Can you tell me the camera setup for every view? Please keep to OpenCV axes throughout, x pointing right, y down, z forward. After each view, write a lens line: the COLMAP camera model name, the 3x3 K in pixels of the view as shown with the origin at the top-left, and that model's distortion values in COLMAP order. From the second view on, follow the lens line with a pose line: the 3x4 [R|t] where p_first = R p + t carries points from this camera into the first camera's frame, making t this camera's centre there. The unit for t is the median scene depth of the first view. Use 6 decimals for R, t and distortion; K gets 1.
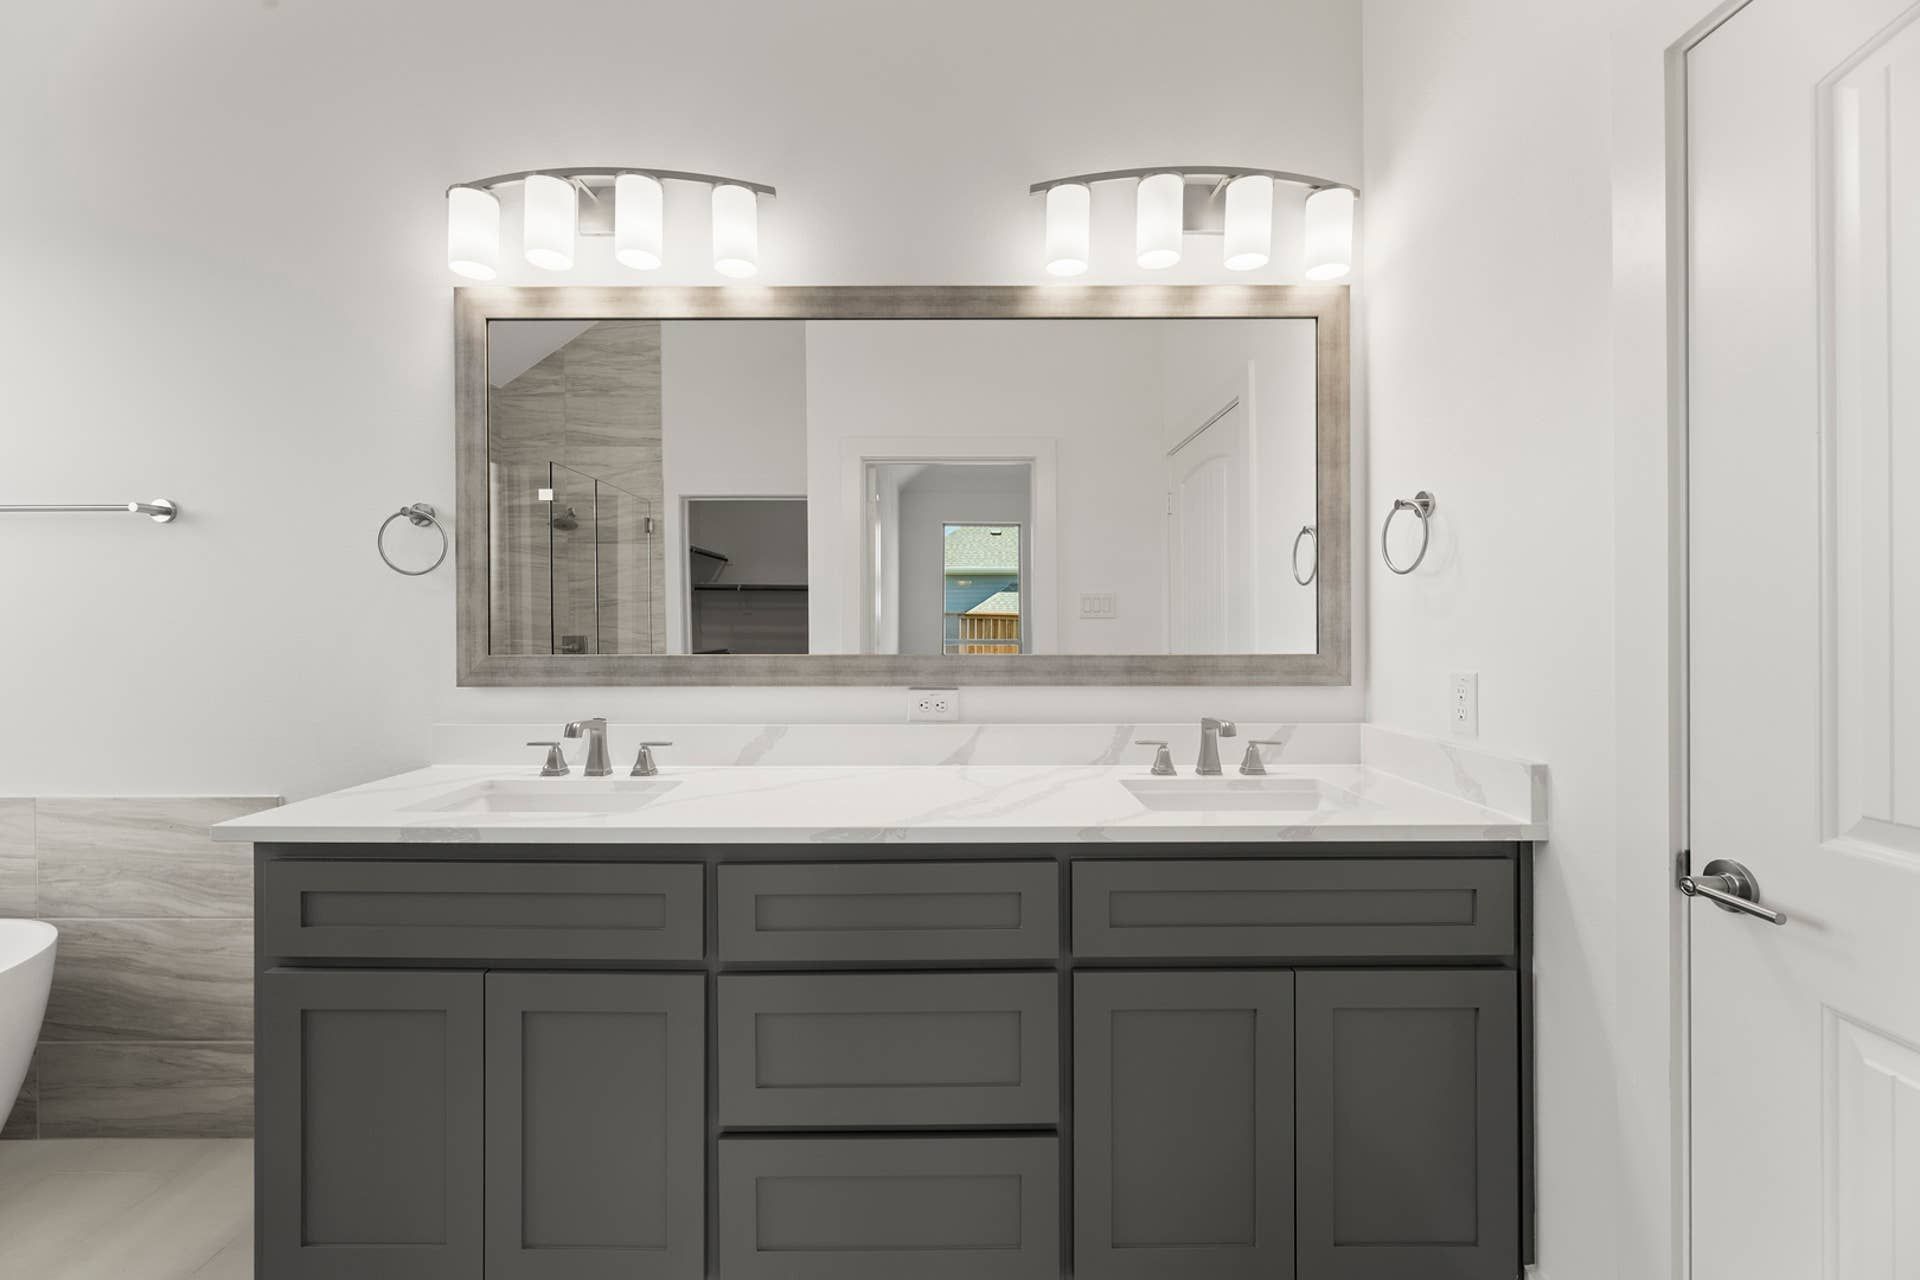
lens RADIAL K [[780.2, 0, 958.7], [0, 780.2, 637.3], [0, 0, 1]] dist [0.001135, 0.000329]
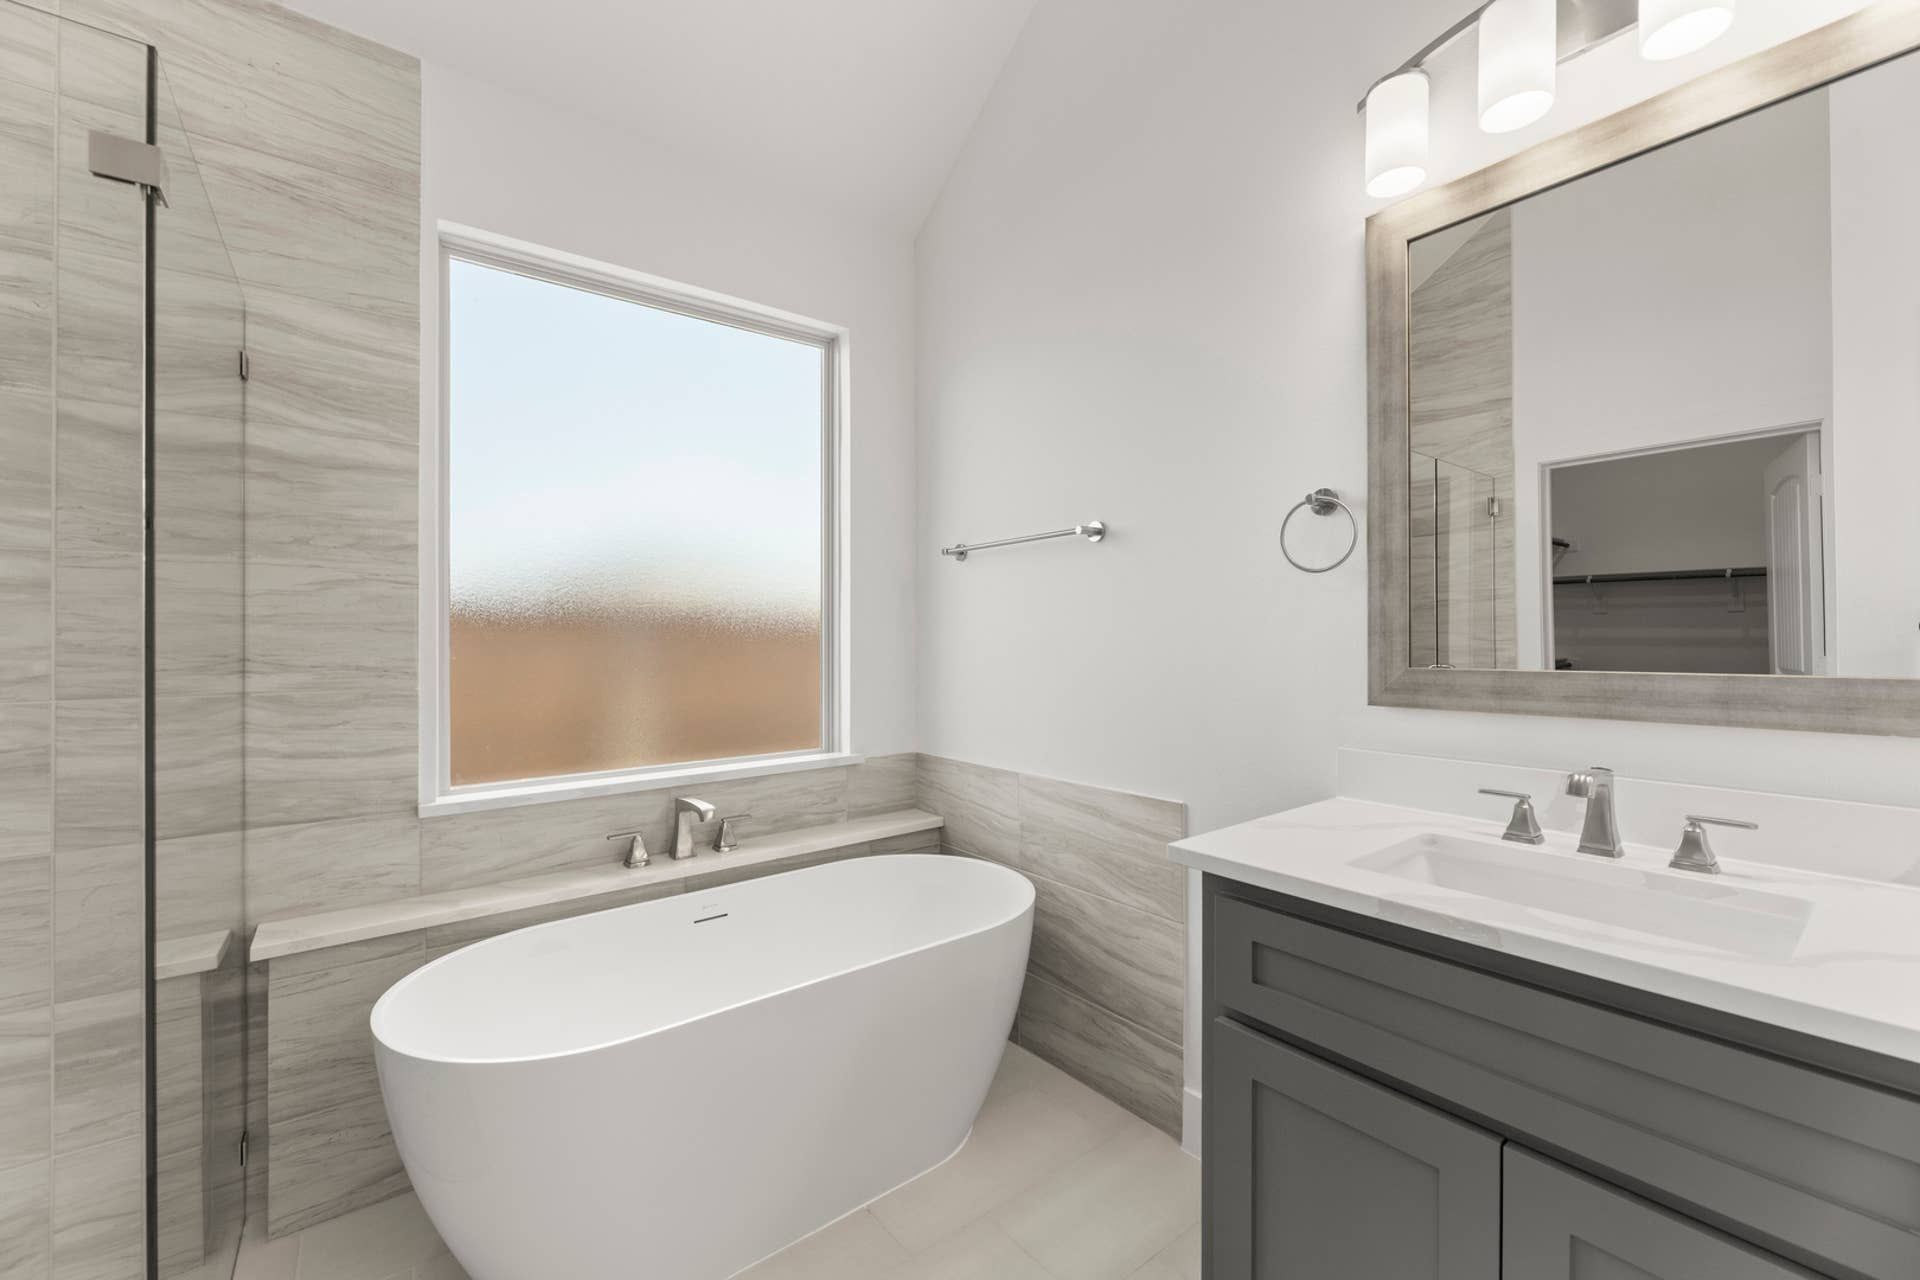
lens RADIAL K [[849.6, 0, 957.9], [0, 849.6, 648.5], [0, 0, 1]] dist [0.000575, 0.000140]
pose [[0.608818, 0.004578, -0.793297, -0.197209], [-0.001503, 0.999988, 0.004617, 0.000438], [0.793308, -0.001619, 0.608818, 0.116095]]
